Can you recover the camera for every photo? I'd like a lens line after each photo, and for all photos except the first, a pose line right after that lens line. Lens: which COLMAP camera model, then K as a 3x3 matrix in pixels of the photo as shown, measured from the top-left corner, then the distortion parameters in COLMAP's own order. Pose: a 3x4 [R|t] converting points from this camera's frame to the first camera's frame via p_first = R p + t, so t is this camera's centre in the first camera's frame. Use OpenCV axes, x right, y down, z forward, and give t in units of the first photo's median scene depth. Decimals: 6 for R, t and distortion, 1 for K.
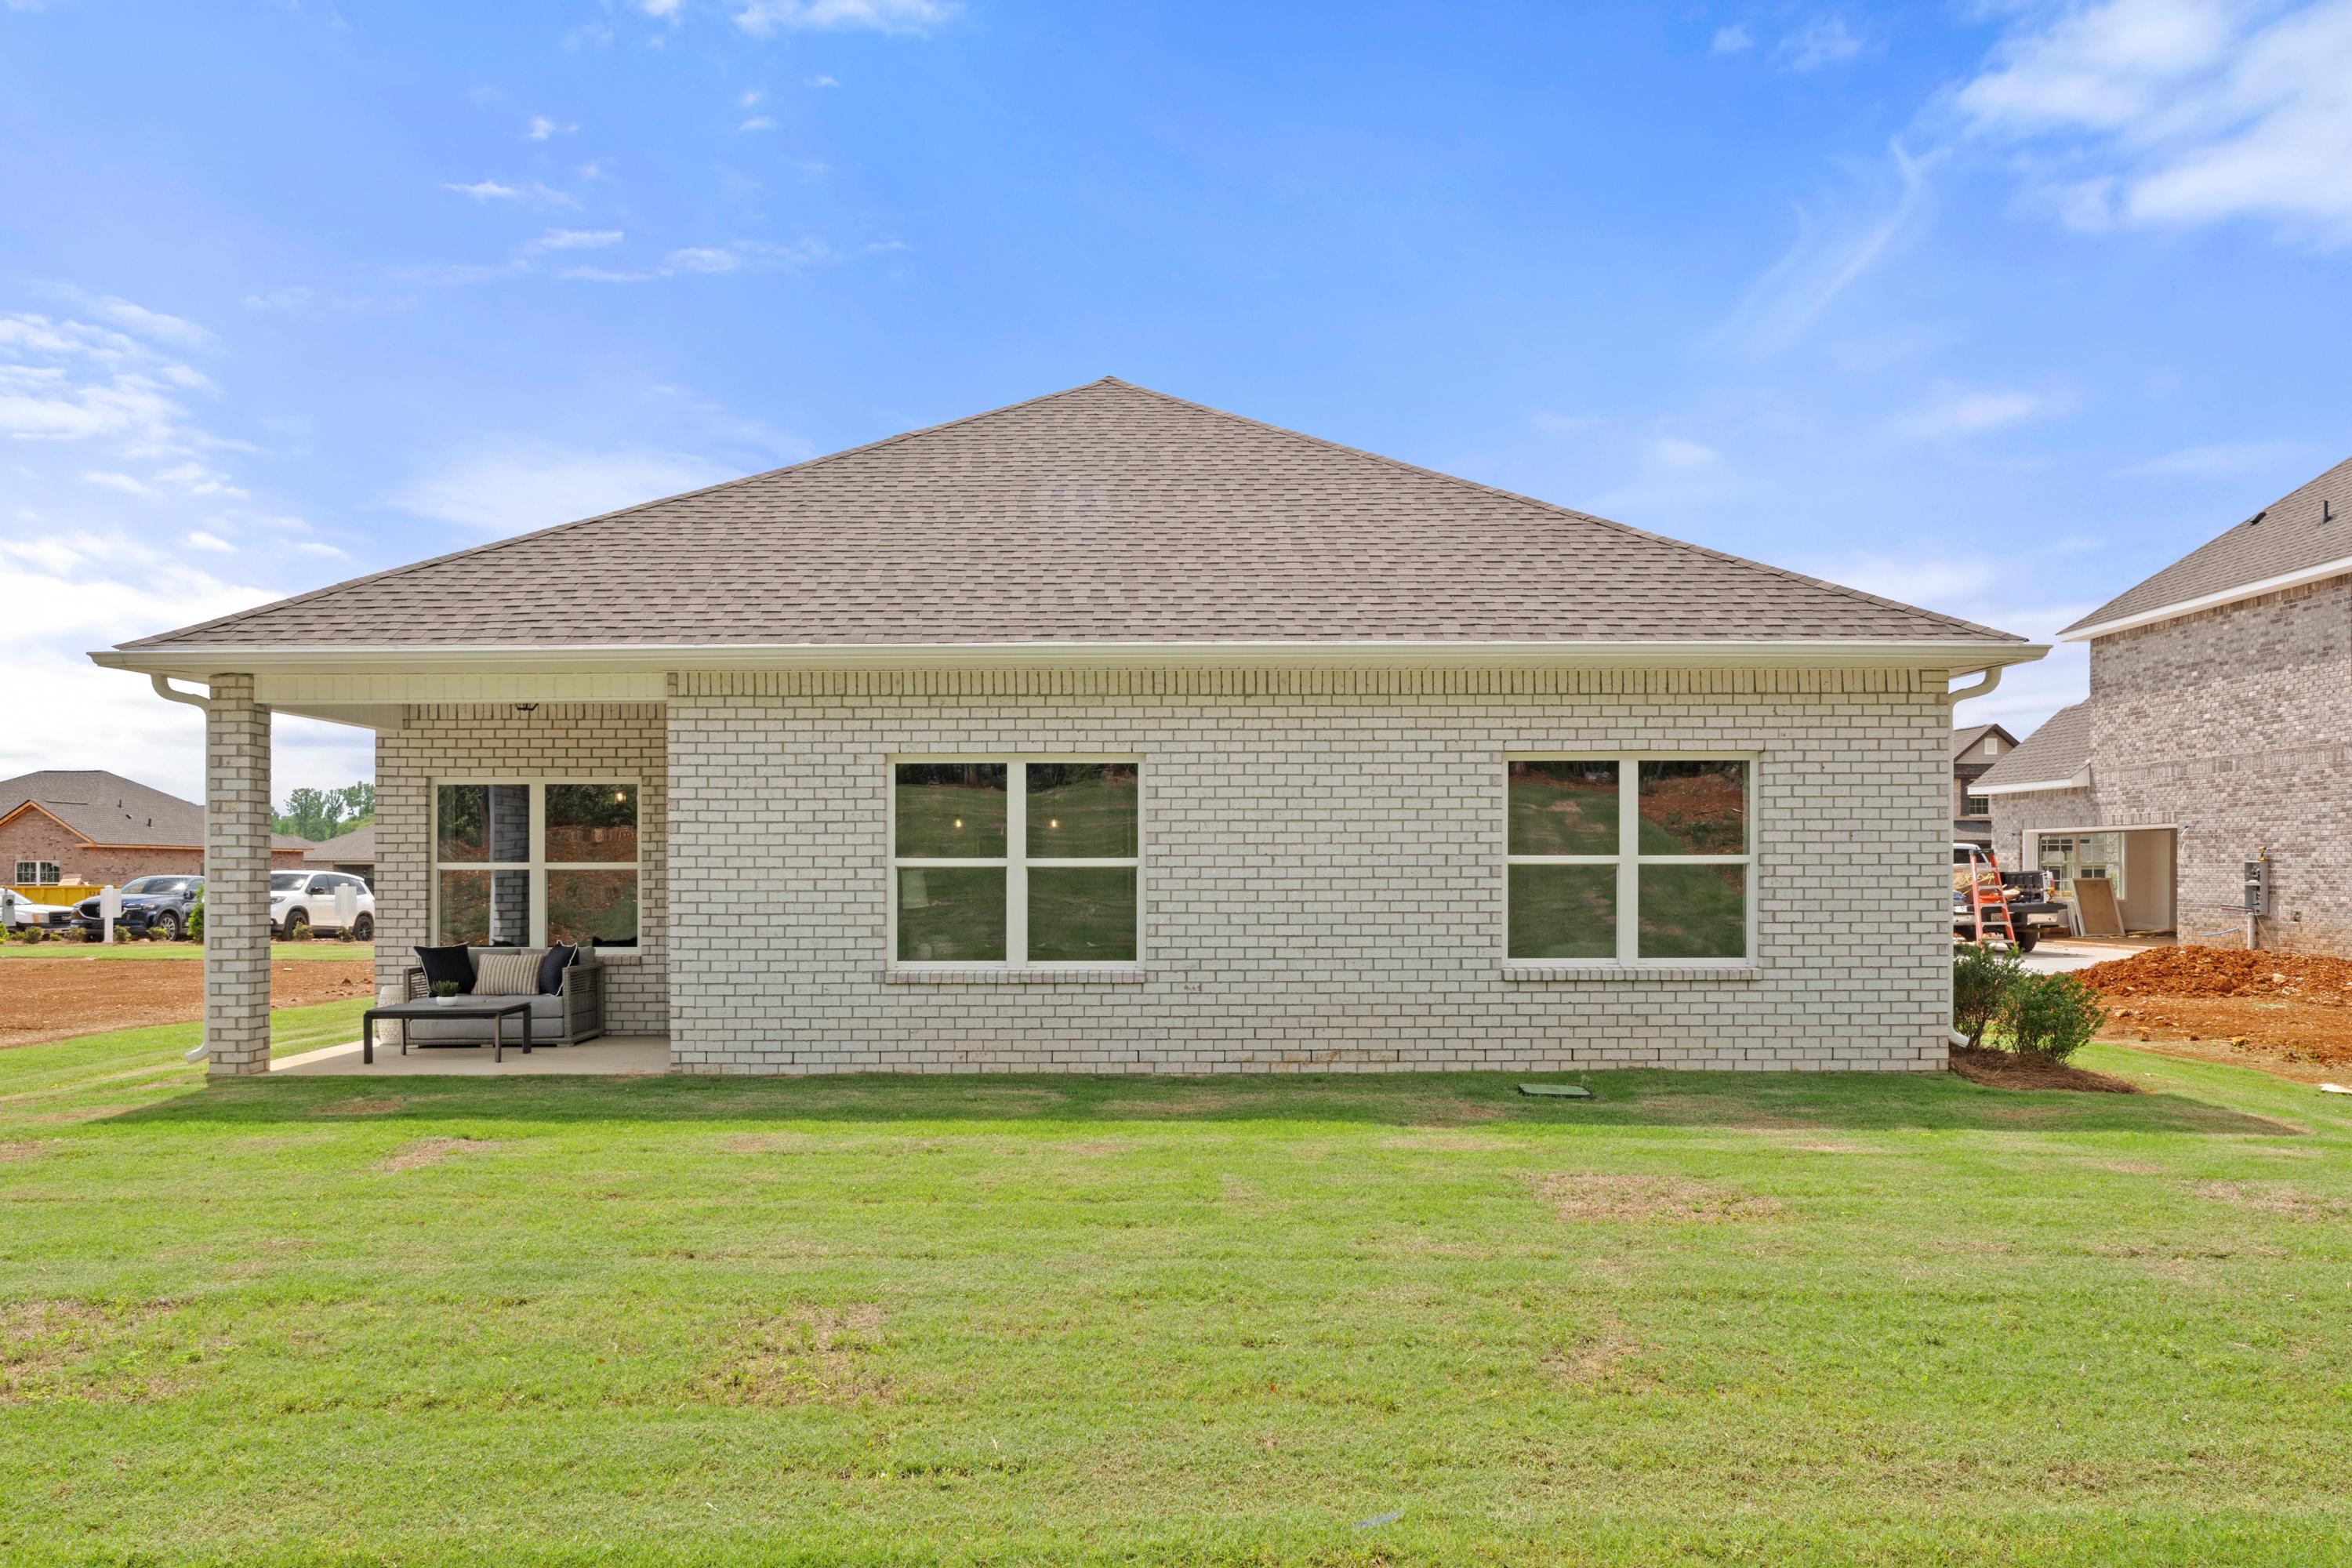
lens RADIAL K [[1606.4, 0, 1162.1], [0, 1606.4, 858.3], [0, 0, 1]] dist [-0.002108, 0.000627]
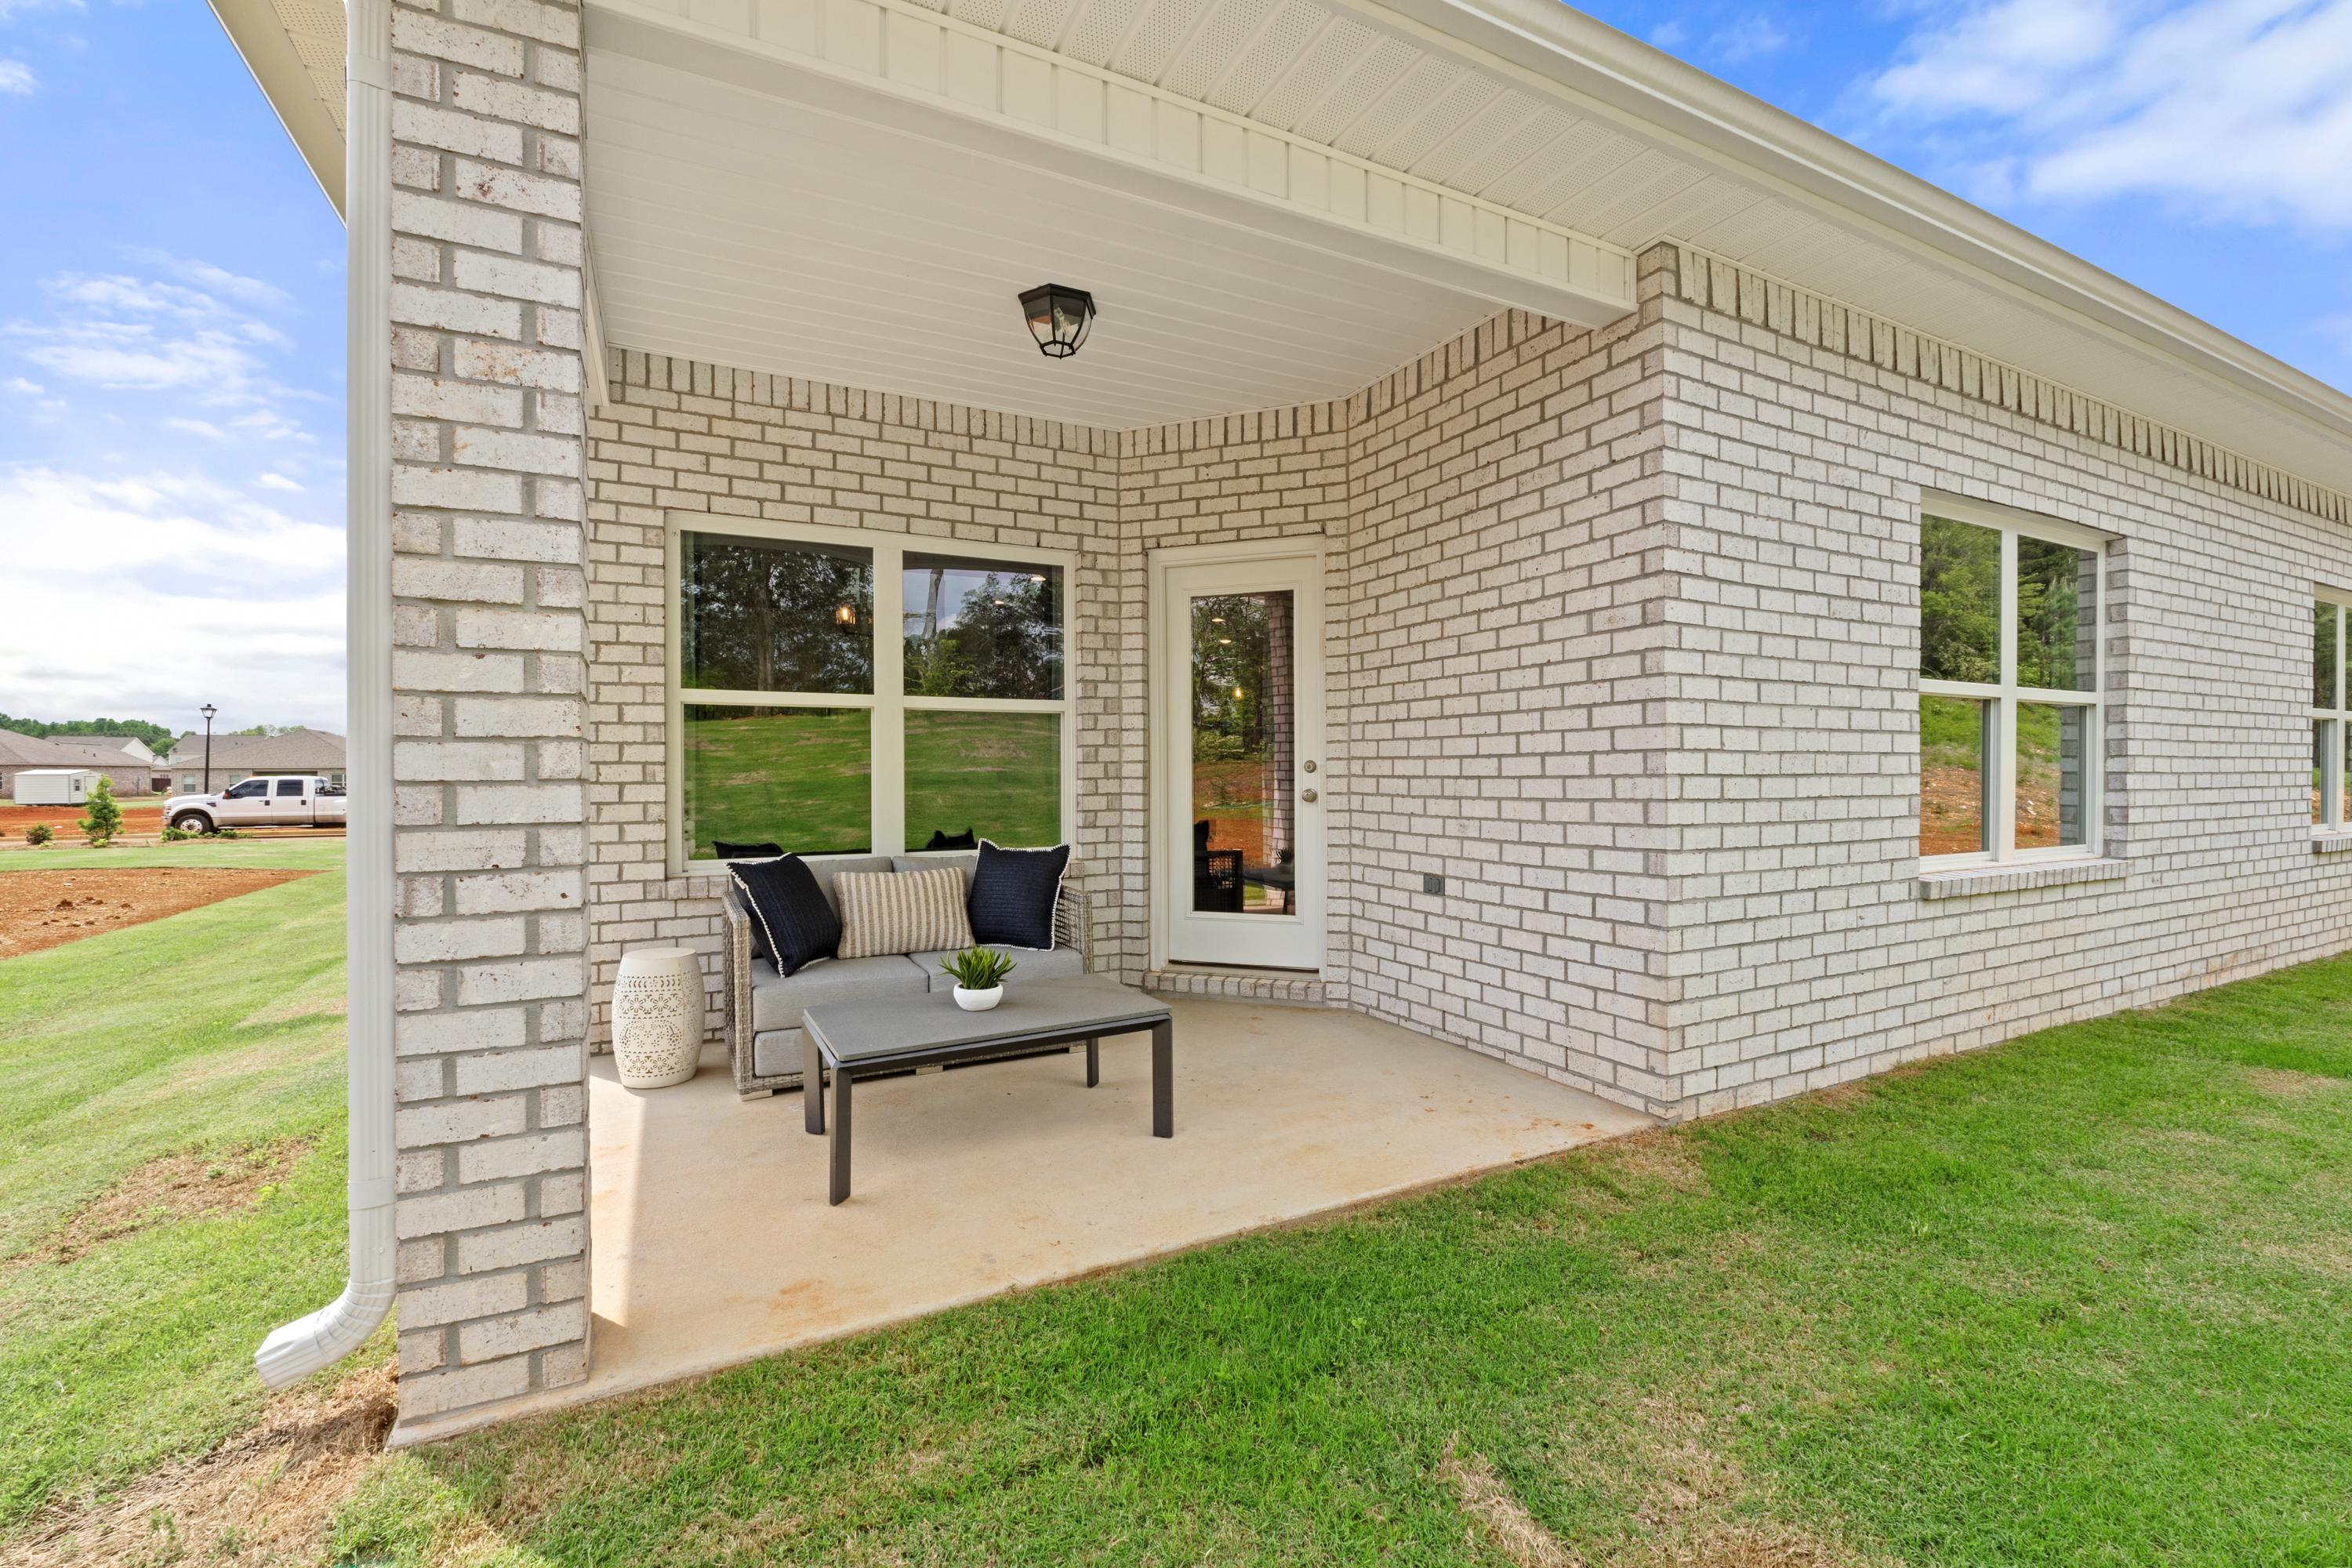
lens RADIAL K [[993.2, 0, 1178.3], [0, 993.2, 776.7], [0, 0, 1]] dist [-0.007654, -0.000221]
pose [[0.892342, -0.002393, 0.451354, -0.455260], [-0.001950, 0.999956, 0.009155, 0.026785], [-0.451357, -0.009049, 0.892298, 0.664840]]
